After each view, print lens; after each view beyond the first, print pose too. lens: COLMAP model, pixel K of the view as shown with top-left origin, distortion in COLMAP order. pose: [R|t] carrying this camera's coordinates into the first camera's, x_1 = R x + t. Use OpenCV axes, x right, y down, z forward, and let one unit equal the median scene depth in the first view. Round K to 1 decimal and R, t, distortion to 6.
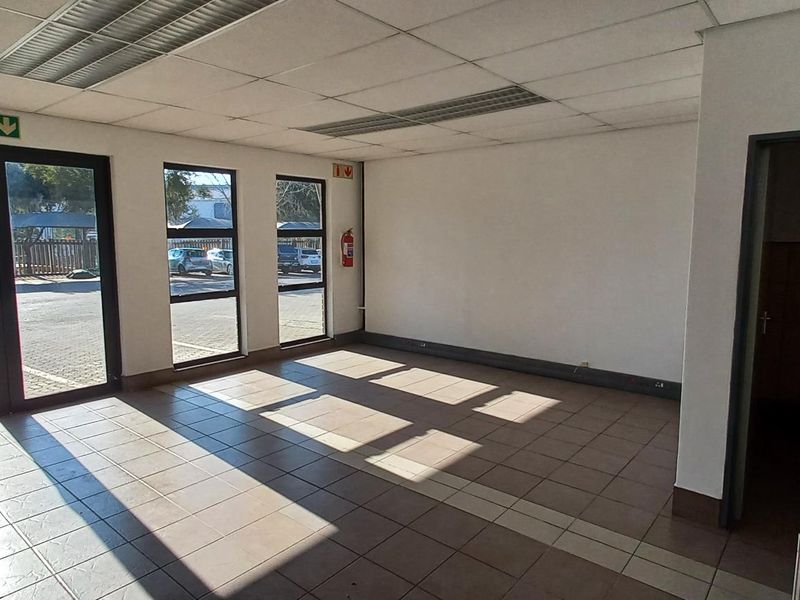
lens RADIAL K [[518.6, 0, 400.4], [0, 518.6, 297.9], [0, 0, 1]] dist [0.001006, 0.003022]
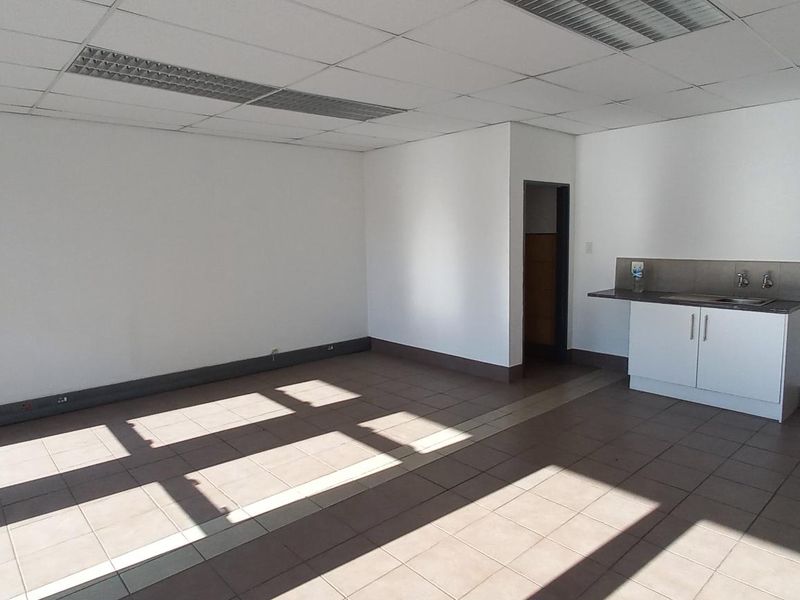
lens RADIAL K [[518.6, 0, 399.9], [0, 518.6, 300.8], [0, 0, 1]] dist [0.001006, 0.003022]
pose [[0.146450, -0.132512, 0.980302, -0.821742], [0.135367, 0.984349, 0.112836, -0.080140], [-0.979912, 0.116176, 0.162096, 0.680244]]
